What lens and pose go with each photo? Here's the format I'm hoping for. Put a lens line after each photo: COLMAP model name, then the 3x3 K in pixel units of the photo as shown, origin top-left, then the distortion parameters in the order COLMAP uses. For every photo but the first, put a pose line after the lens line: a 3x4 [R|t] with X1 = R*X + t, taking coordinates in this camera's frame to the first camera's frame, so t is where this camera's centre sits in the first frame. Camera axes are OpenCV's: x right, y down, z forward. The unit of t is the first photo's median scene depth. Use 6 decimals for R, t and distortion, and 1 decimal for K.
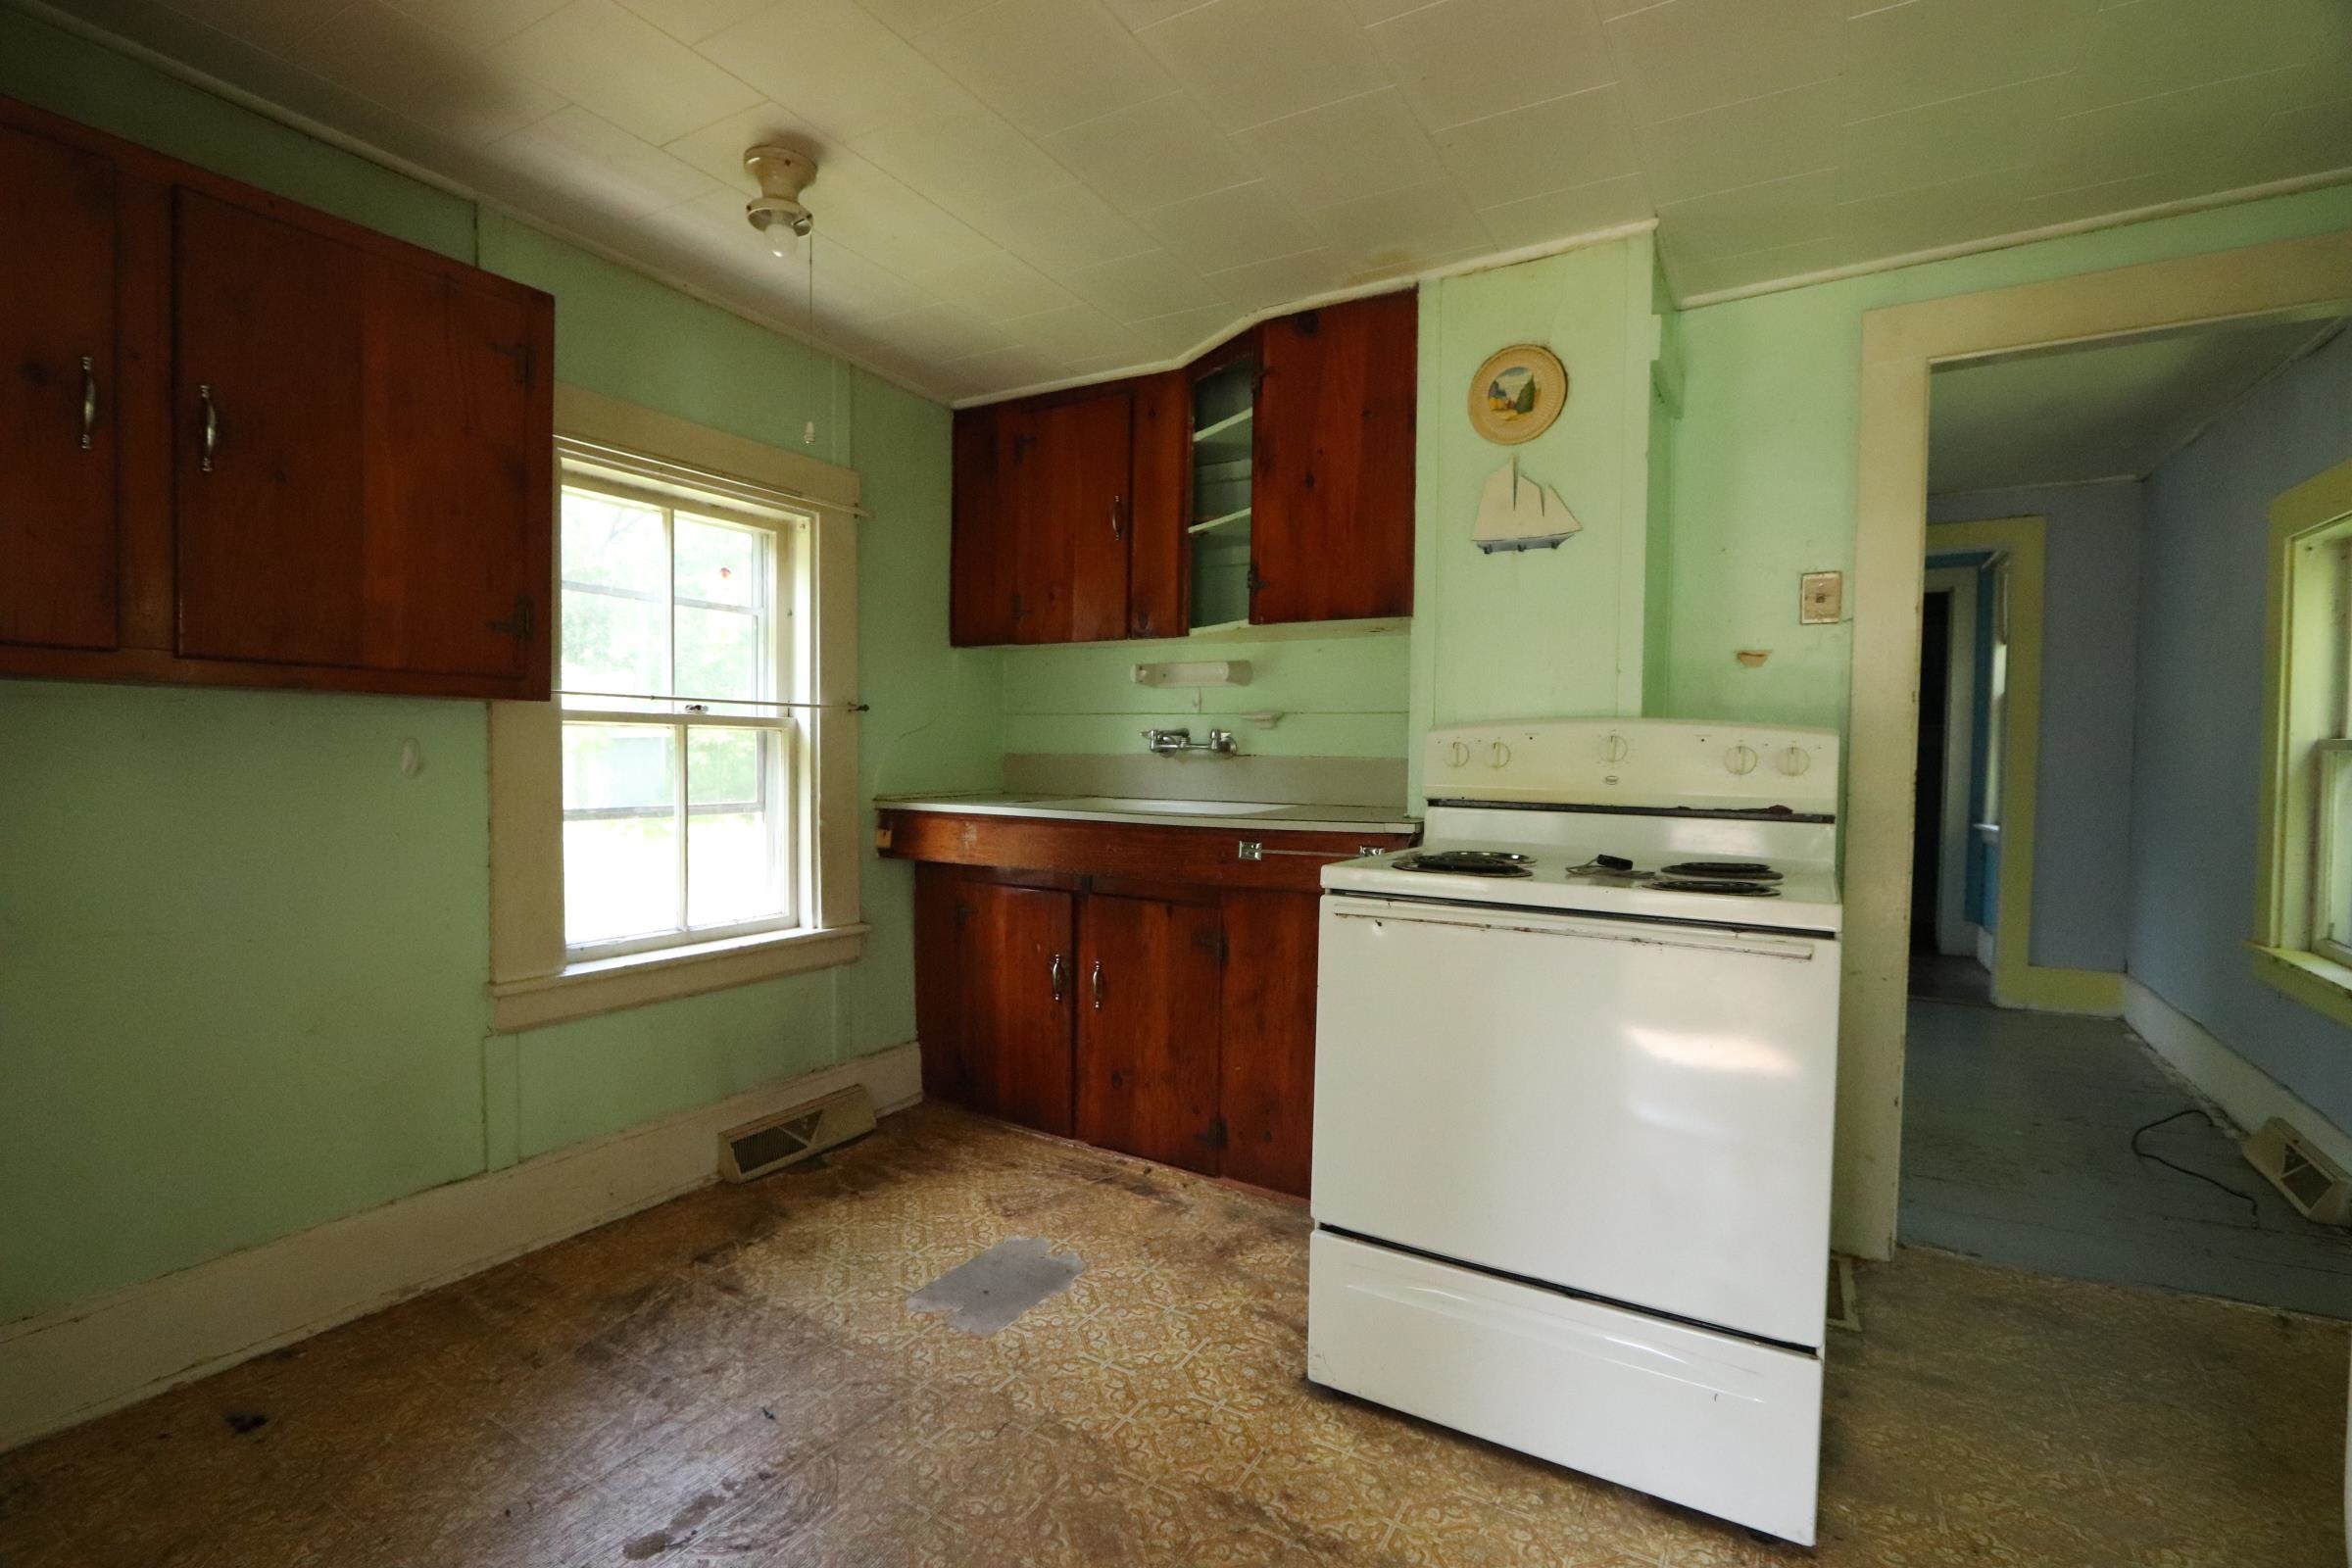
lens RADIAL K [[1074.5, 0, 1169.3], [0, 1074.5, 784.7], [0, 0, 1]] dist [-0.018728, 0.003388]
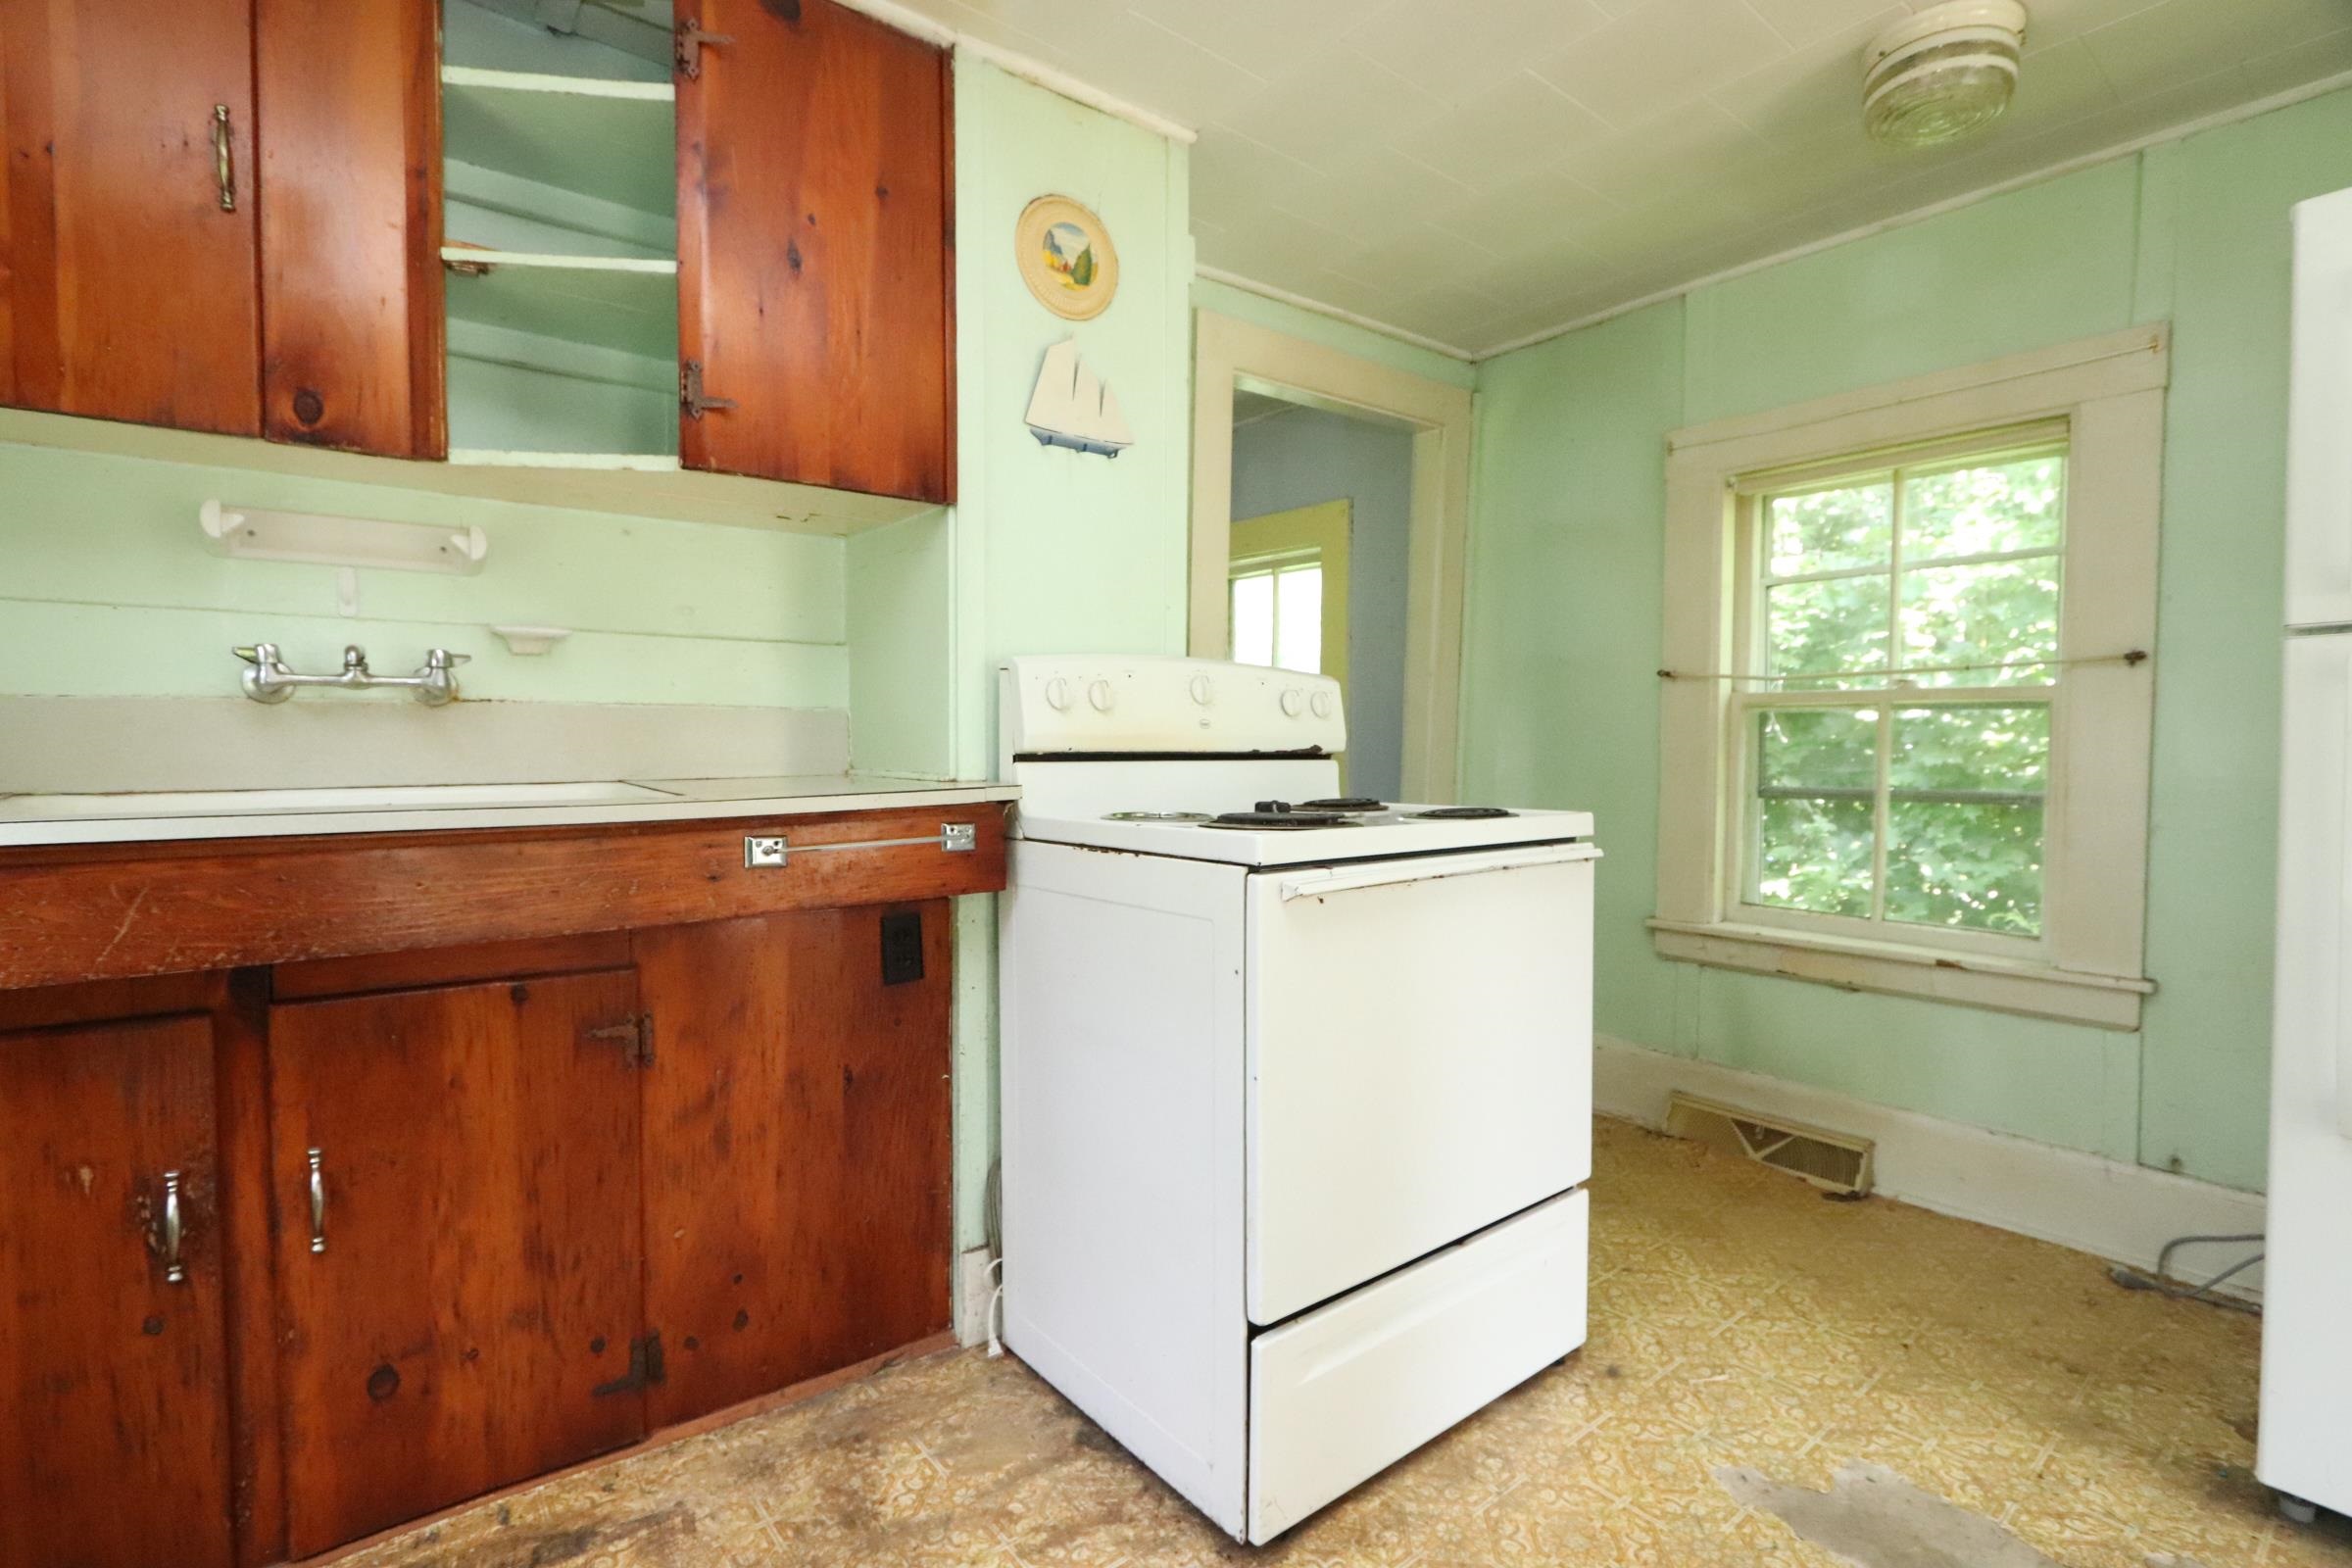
lens RADIAL K [[1074.5, 0, 1178.1], [0, 1074.5, 784.7], [0, 0, 1]] dist [-0.018728, 0.003388]
pose [[0.357656, -0.051631, 0.932425, -0.386574], [0.035146, 0.998507, 0.041809, 0.007082], [-0.933192, 0.017818, 0.358936, 0.565611]]
